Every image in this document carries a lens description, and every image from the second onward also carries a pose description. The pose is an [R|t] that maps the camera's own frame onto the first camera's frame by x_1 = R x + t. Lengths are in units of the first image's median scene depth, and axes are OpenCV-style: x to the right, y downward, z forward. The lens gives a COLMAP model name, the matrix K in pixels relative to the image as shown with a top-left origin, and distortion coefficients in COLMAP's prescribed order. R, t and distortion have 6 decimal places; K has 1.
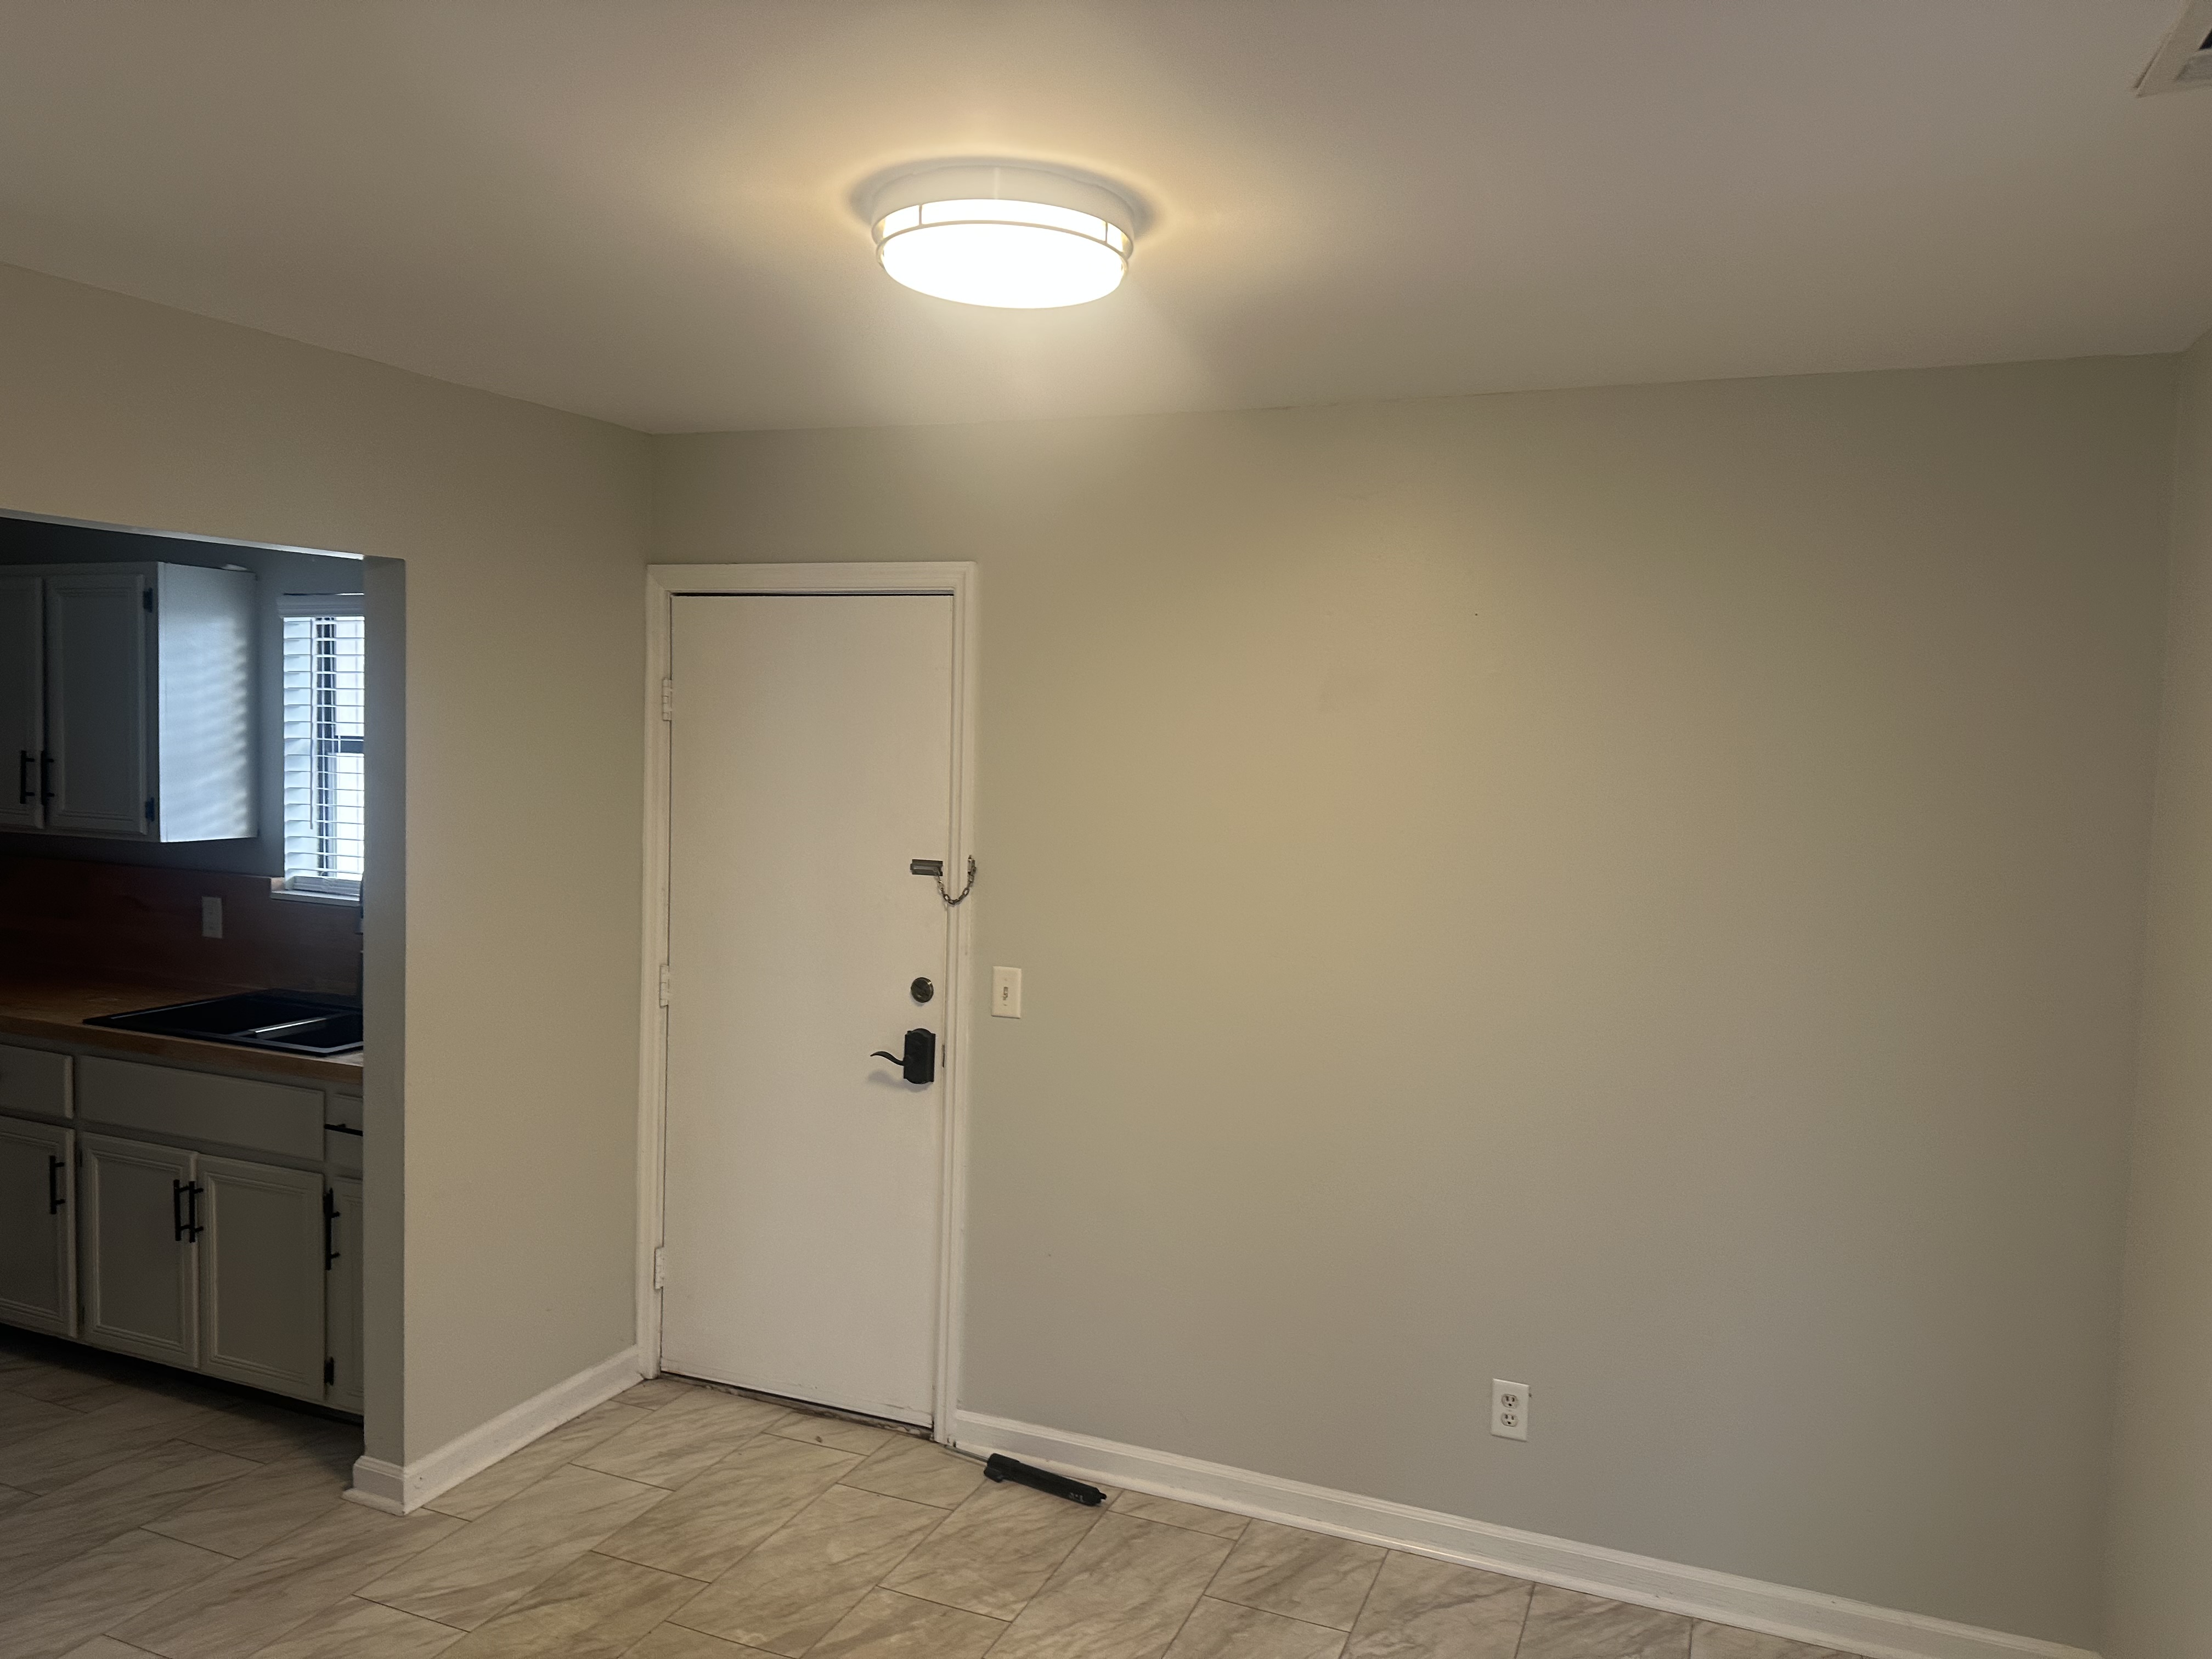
lens RADIAL K [[1503.0, 0, 1106.0], [0, 1503.0, 829.5], [0, 0, 1]] dist [0.039729, -0.045051]
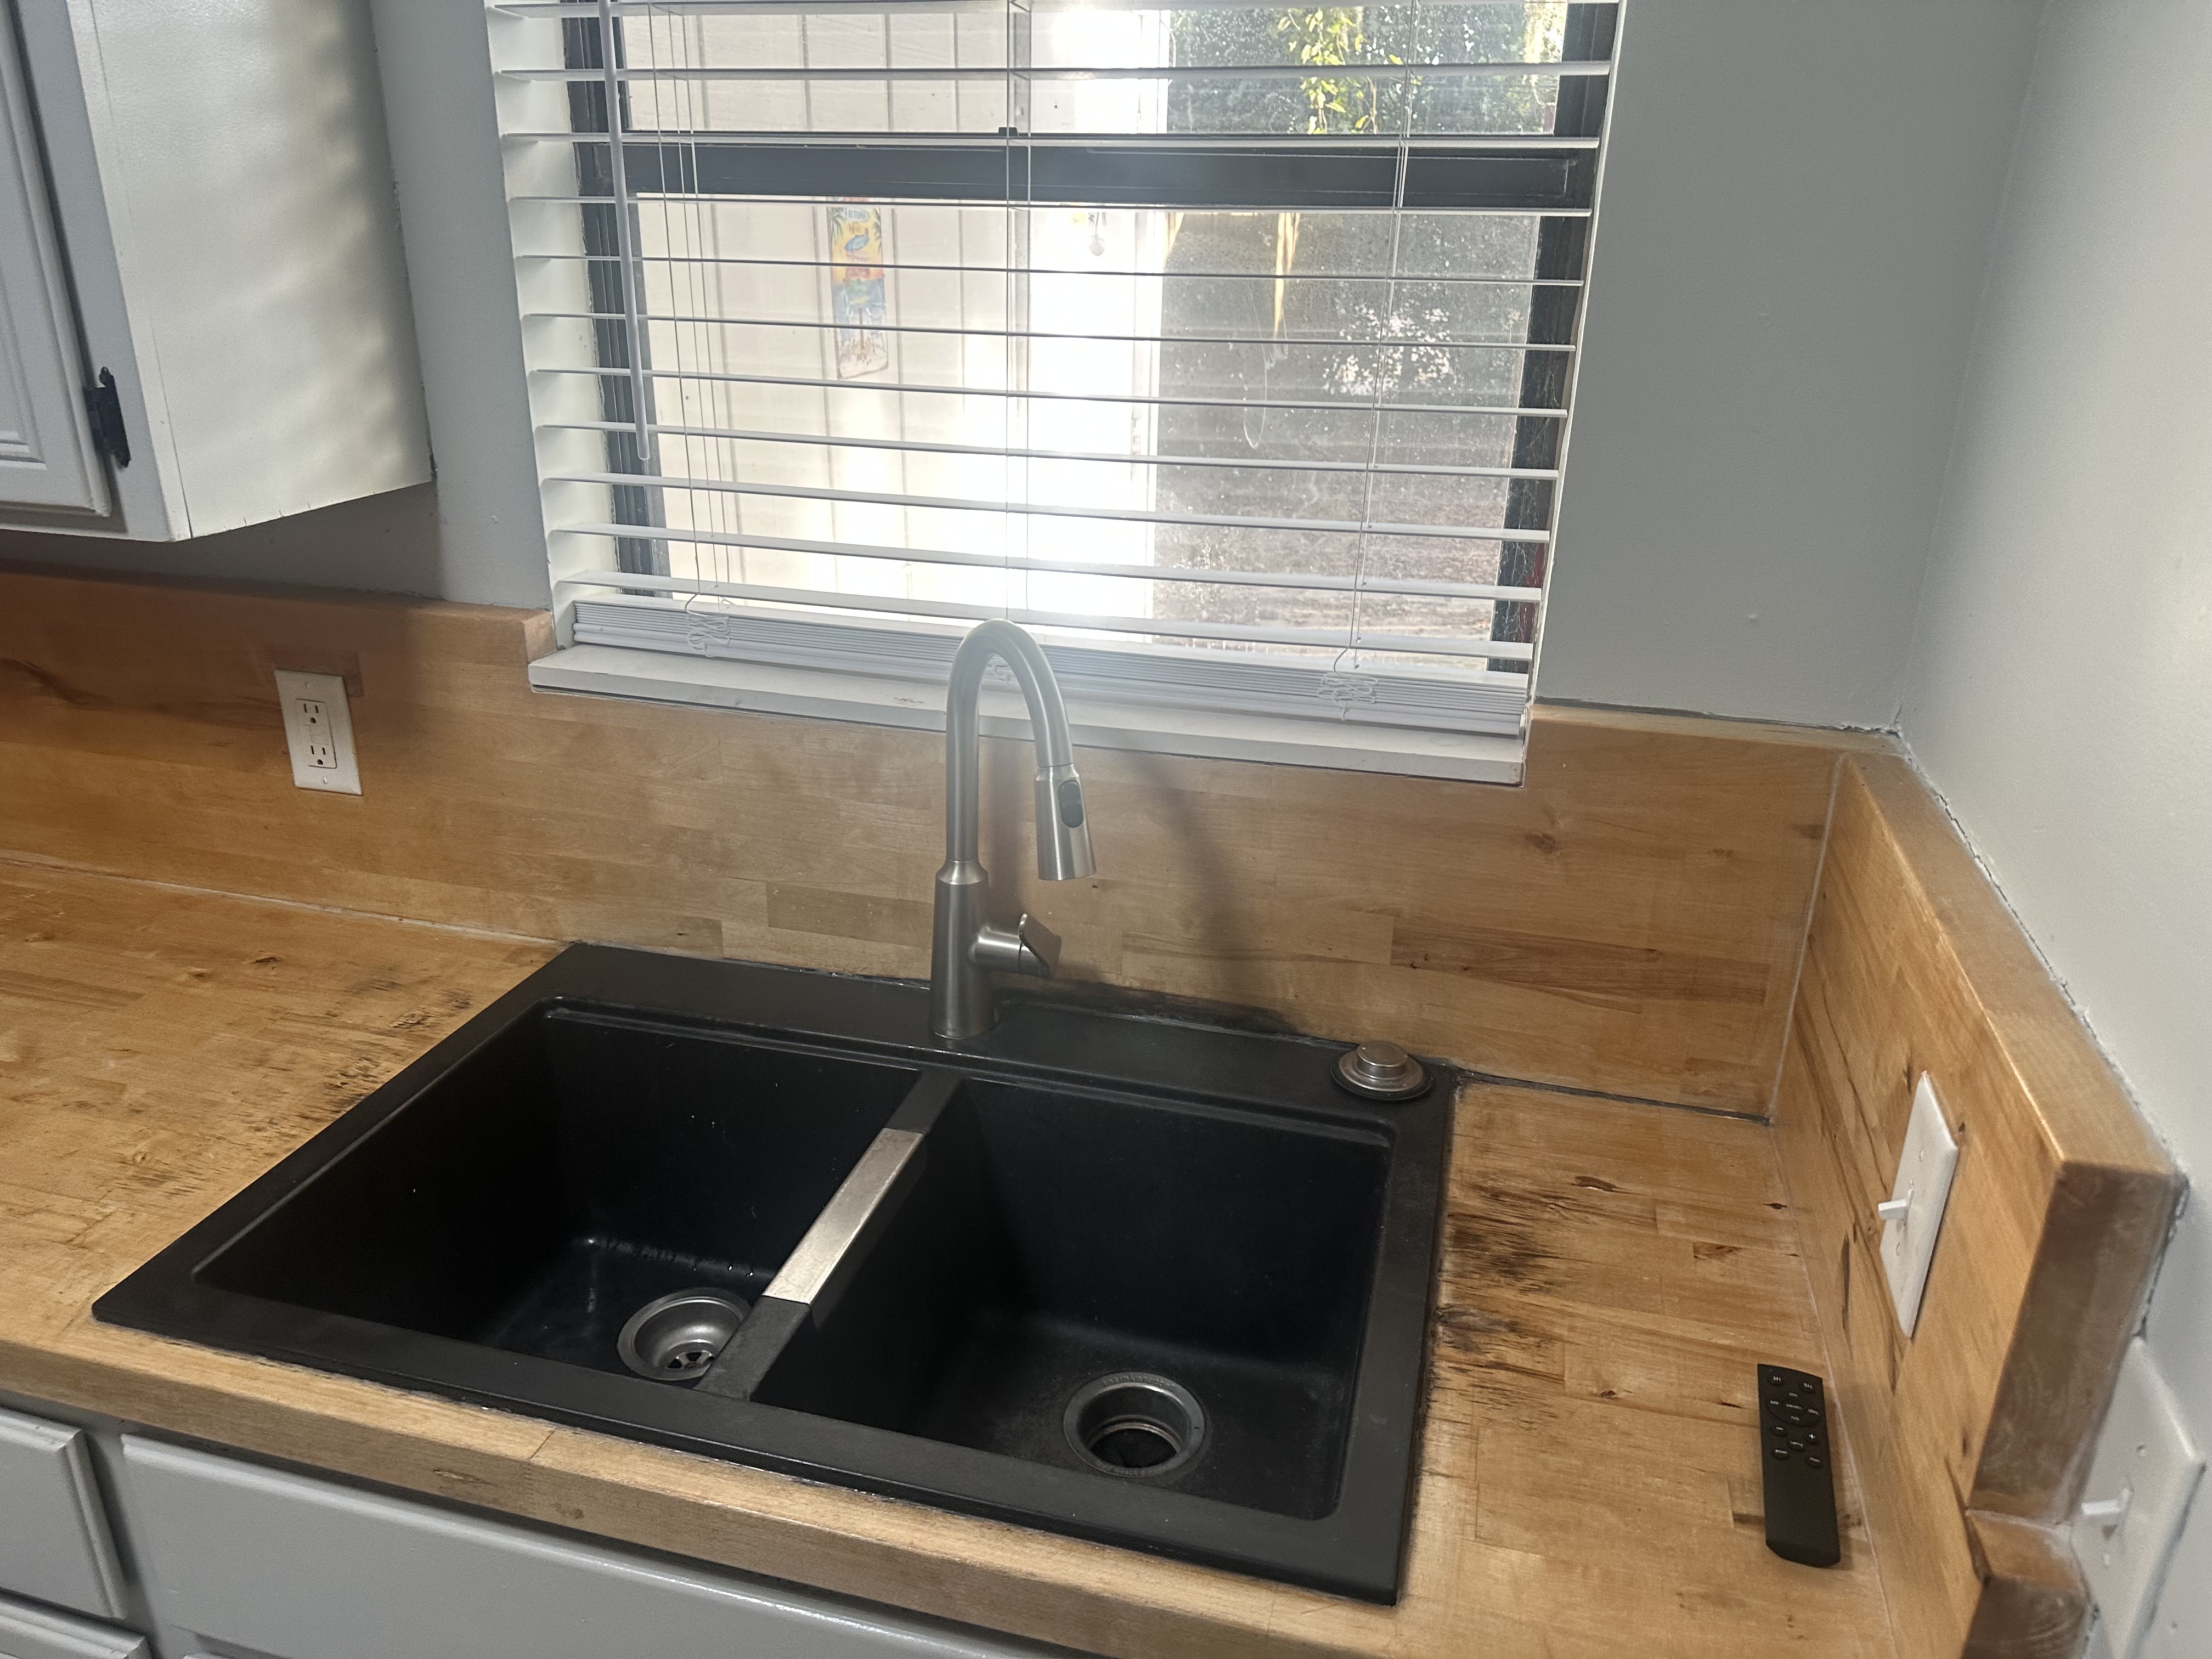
lens RADIAL K [[1551.7, 0, 1089.5], [0, 1551.7, 810.0], [0, 0, 1]] dist [0.053836, -0.056675]
pose [[0.993826, -0.056142, 0.095696, -0.475562], [0.024825, 0.953179, 0.301387, -0.025532], [-0.108136, -0.297151, 0.948687, 0.681502]]
